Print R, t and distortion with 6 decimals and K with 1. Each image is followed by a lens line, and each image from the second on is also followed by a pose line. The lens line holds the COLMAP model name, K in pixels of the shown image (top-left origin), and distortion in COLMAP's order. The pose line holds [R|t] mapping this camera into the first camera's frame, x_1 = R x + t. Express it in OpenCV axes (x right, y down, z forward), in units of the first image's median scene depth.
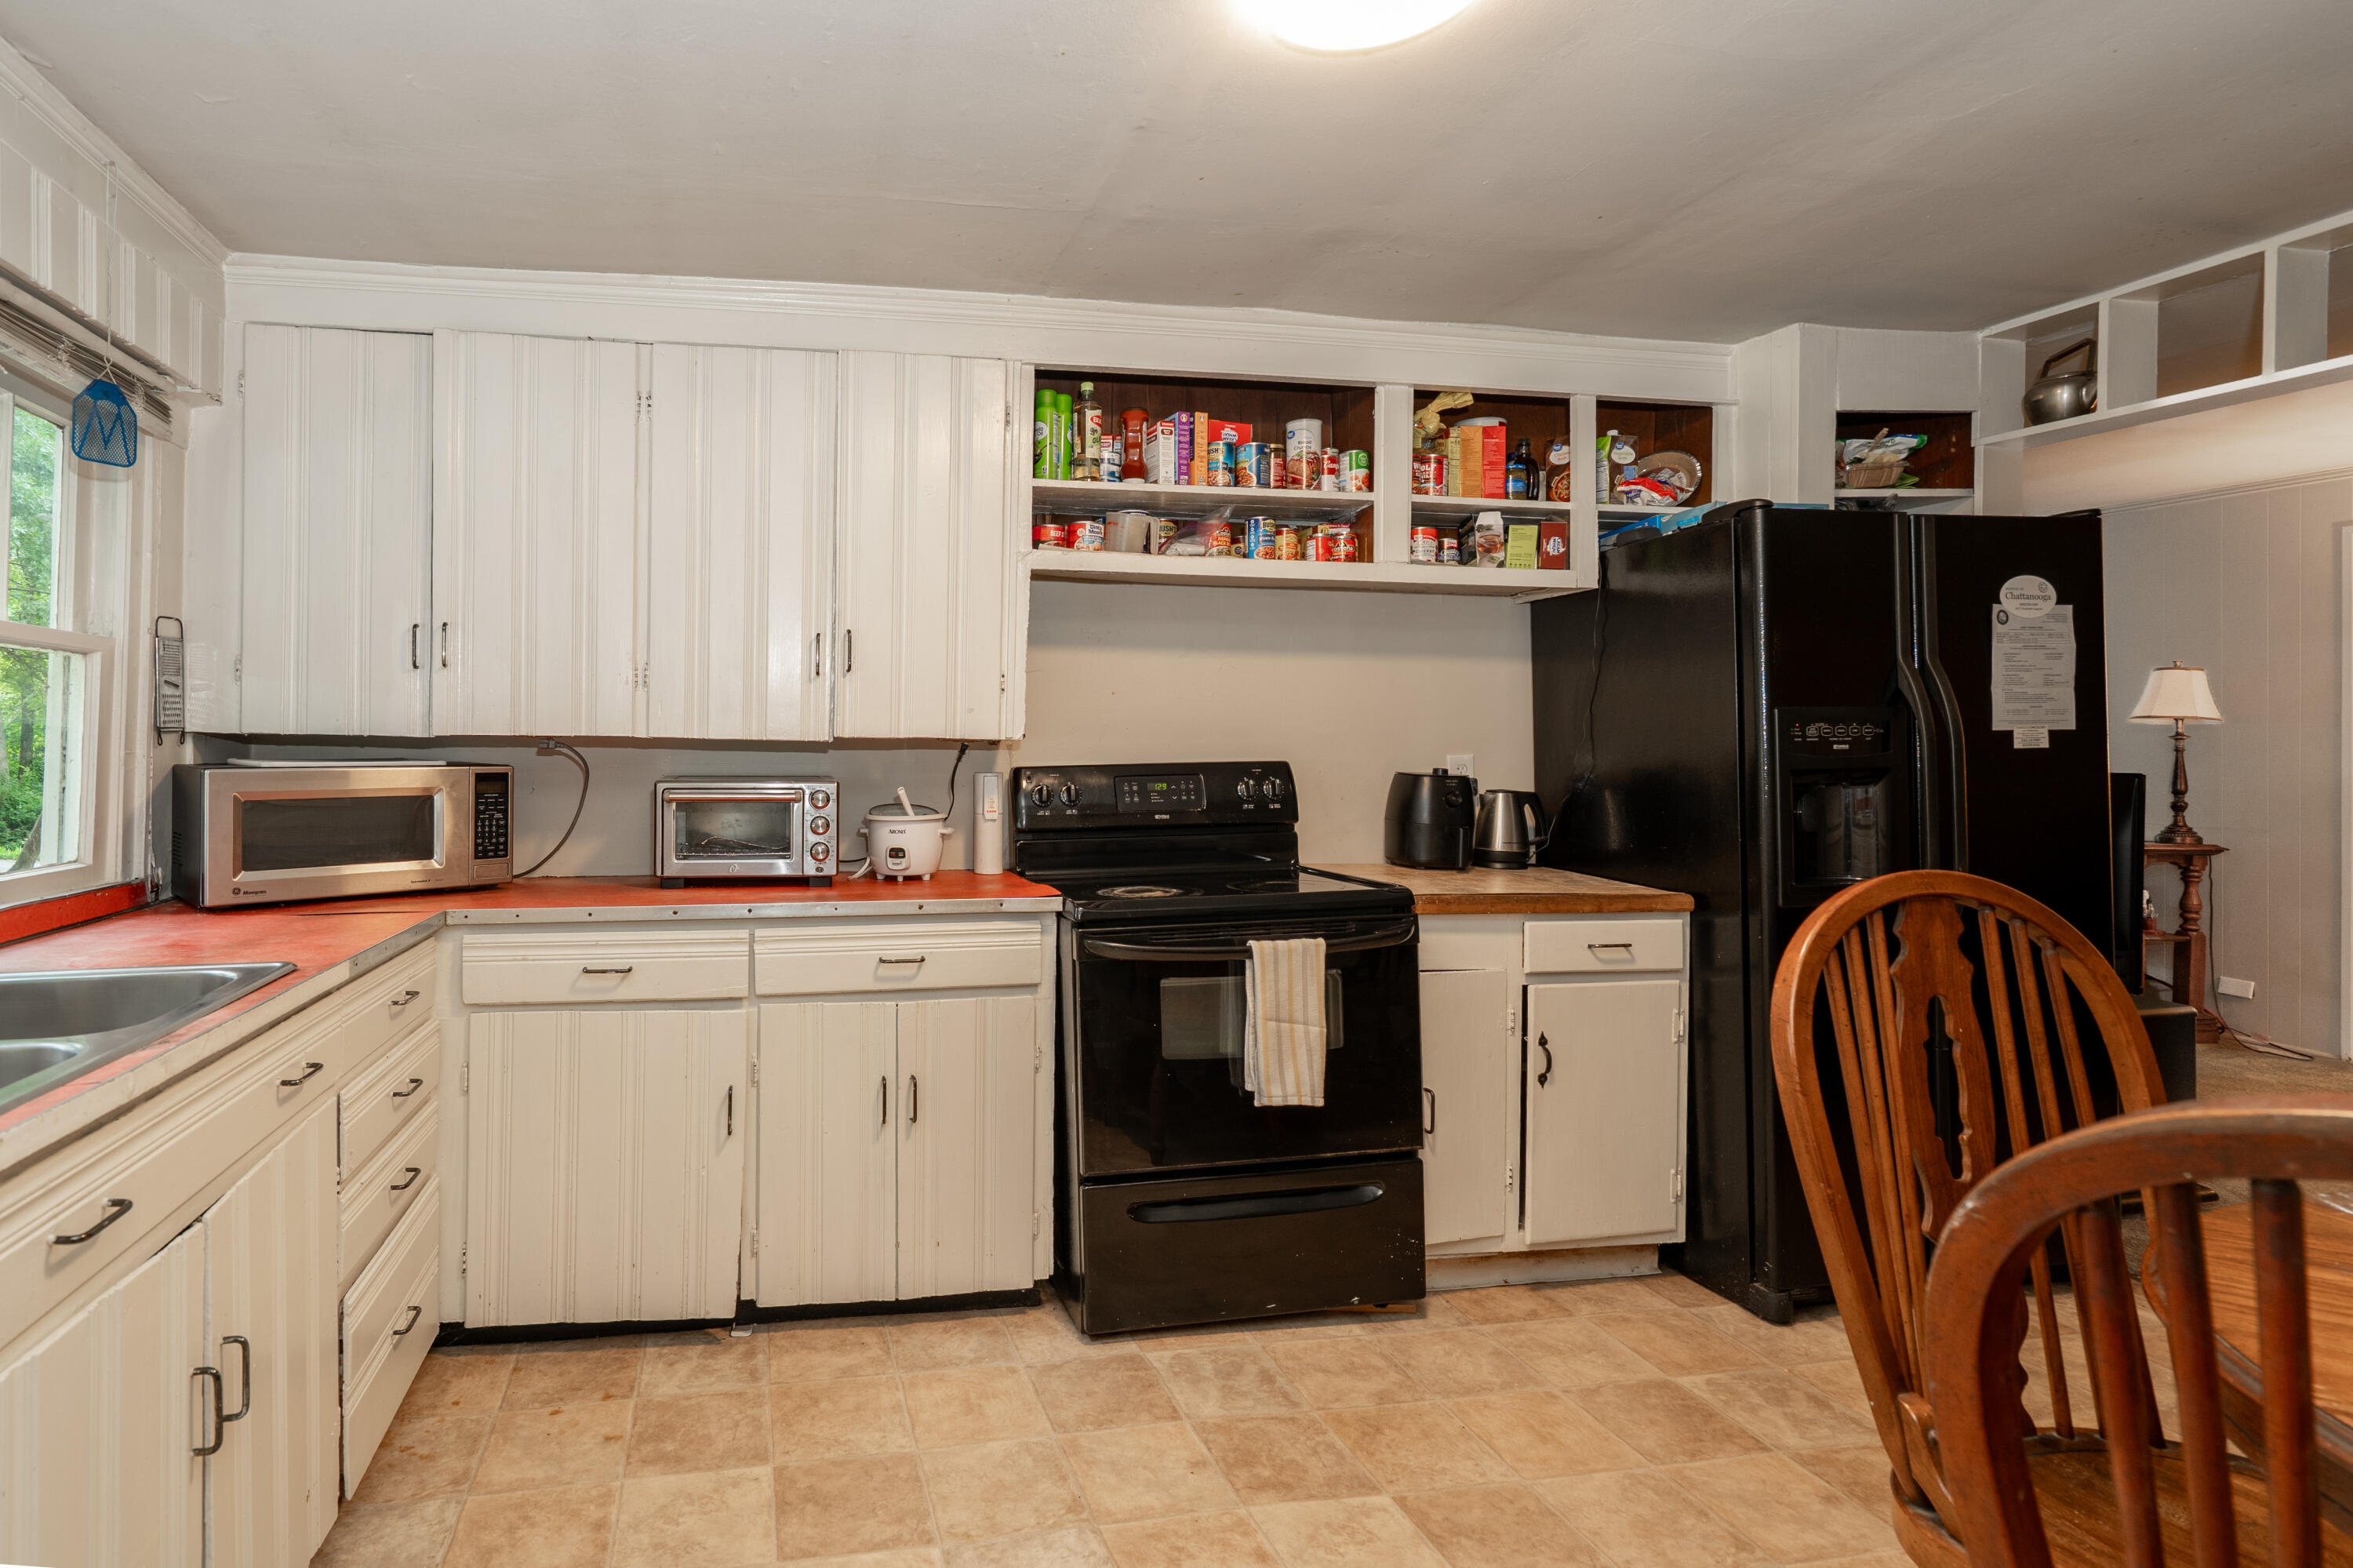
lens RADIAL K [[1184.8, 0, 954.0], [0, 1184.8, 748.0], [0, 0, 1]] dist [0.000285, -0.000150]
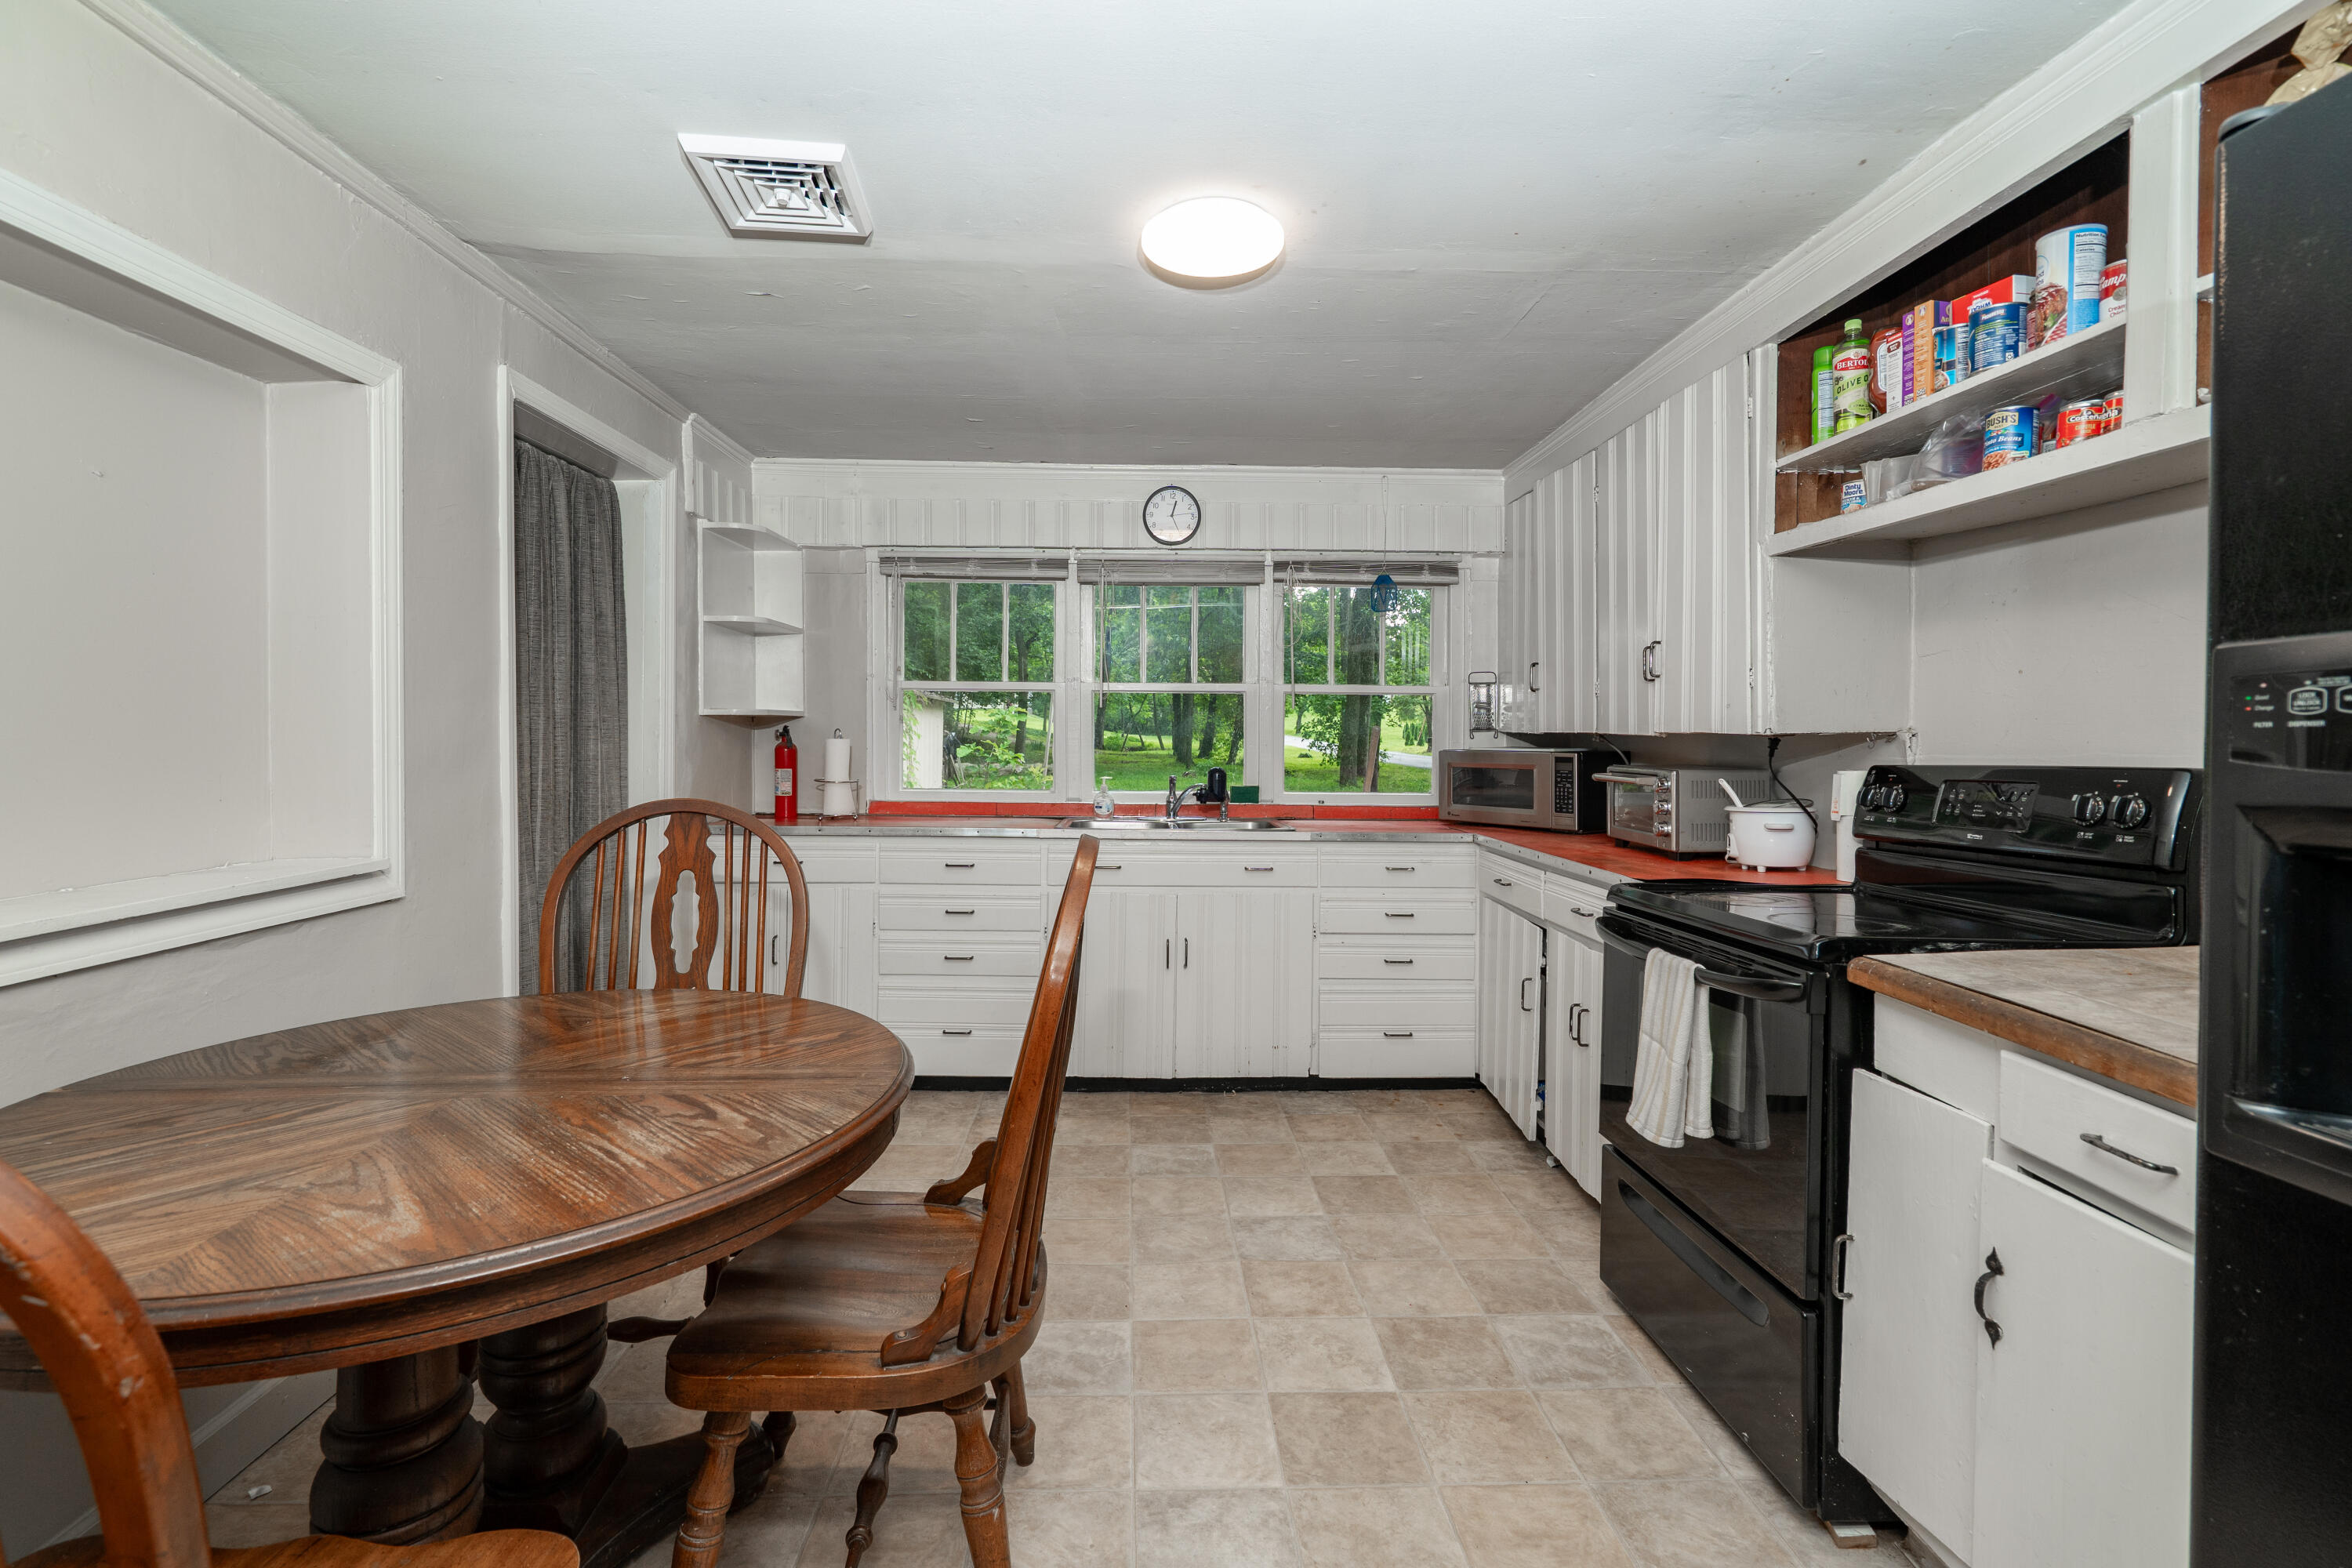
lens RADIAL K [[1090.6, 0, 1166.9], [0, 1090.6, 743.6], [0, 0, 1]] dist [-0.002065, 0.000207]
pose [[-0.130735, 0.004820, -0.991406, 1.055440], [-0.004109, 0.999977, 0.005403, -0.001449], [0.991409, 0.004780, -0.130712, 0.667780]]
